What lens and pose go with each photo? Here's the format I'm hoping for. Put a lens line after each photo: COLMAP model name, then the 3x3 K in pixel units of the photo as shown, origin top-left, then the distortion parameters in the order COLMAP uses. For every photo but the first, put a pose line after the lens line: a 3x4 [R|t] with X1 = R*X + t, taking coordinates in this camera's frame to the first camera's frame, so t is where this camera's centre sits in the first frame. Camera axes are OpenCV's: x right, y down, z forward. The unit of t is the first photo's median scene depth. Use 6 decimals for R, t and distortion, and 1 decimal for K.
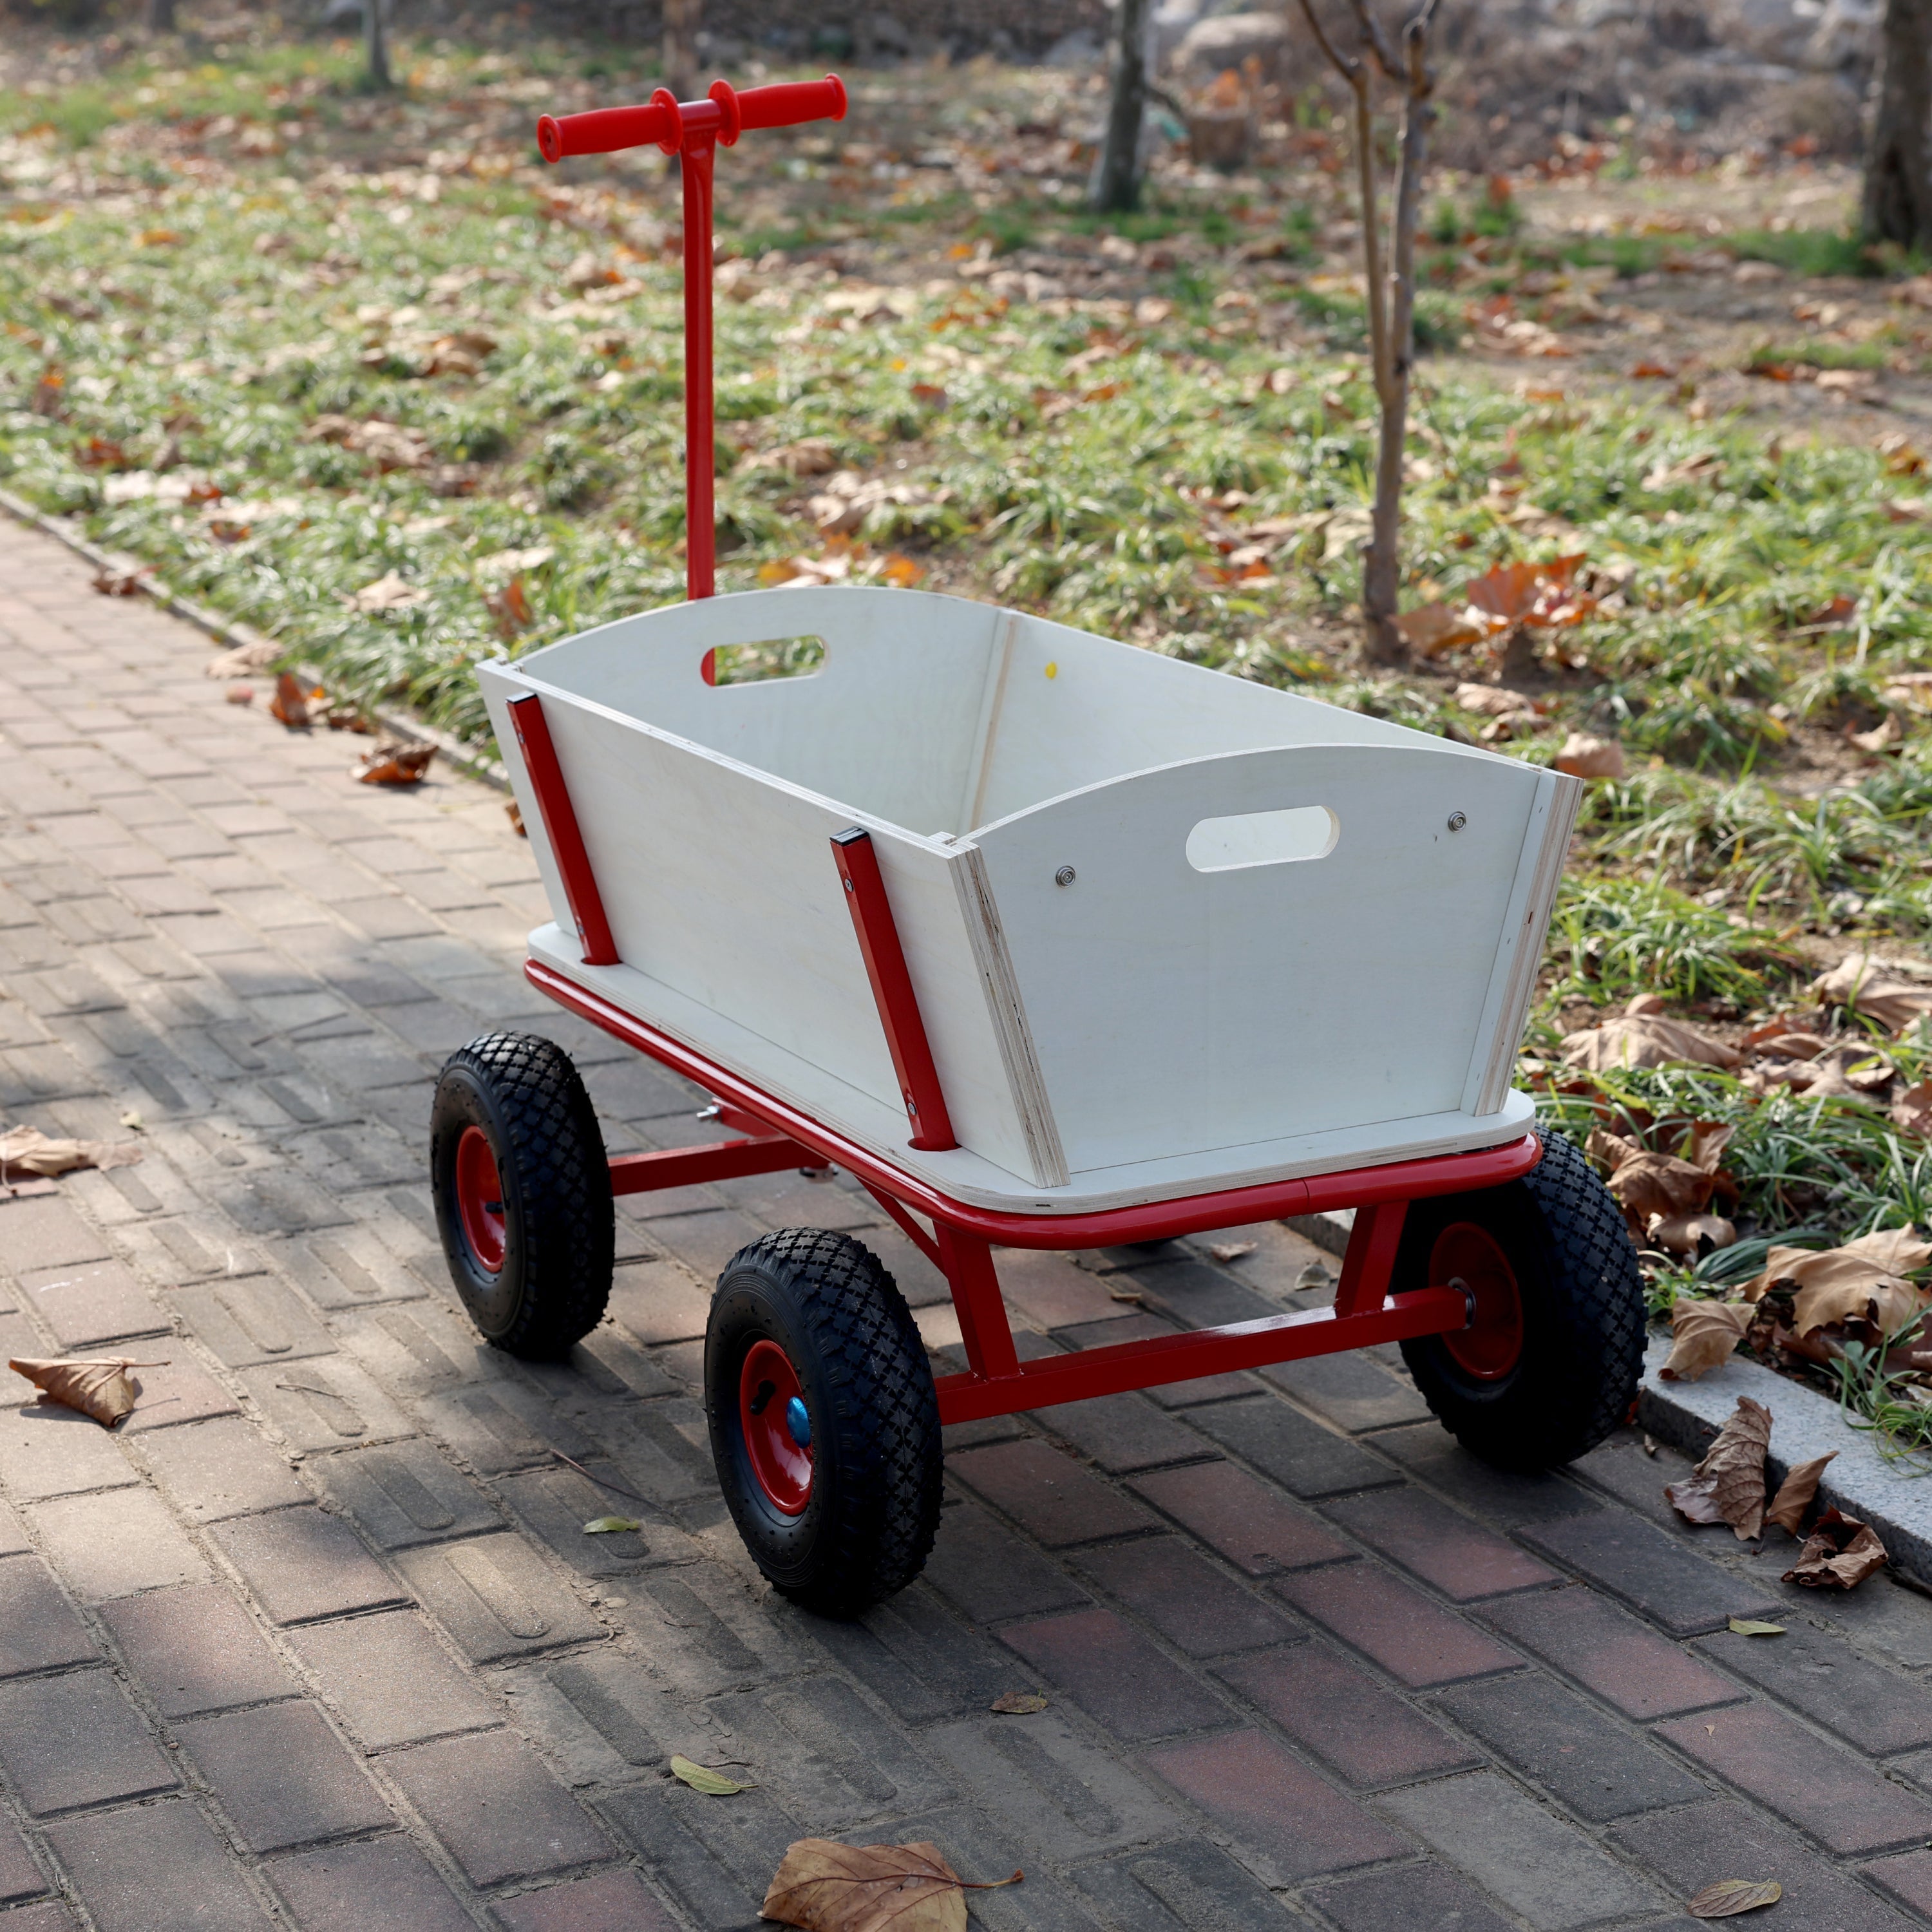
lens RADIAL K [[4405.3, 0, 966.0], [0, 4405.3, 966.0], [0, 0, 1]] dist [0.117554, 0.388275]
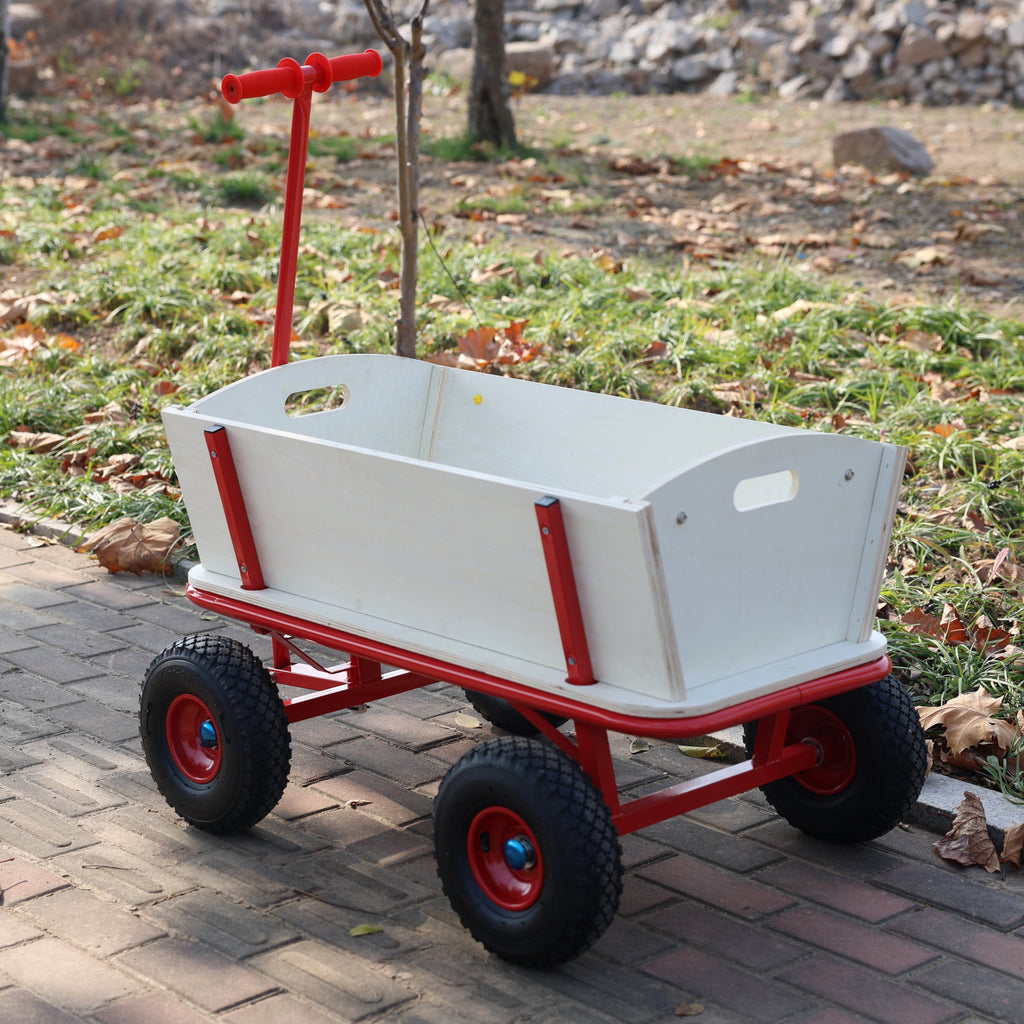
lens RADIAL K [[2593.2, 0, 403.3], [0, 2593.2, 509.7], [0, 0, 1]] dist [0.209013, -0.113179]
pose [[0.948138, -0.054507, 0.313150, -0.349163], [0.060781, 0.998098, -0.010299, -0.017593], [-0.311993, 0.028799, 0.949648, 0.069254]]
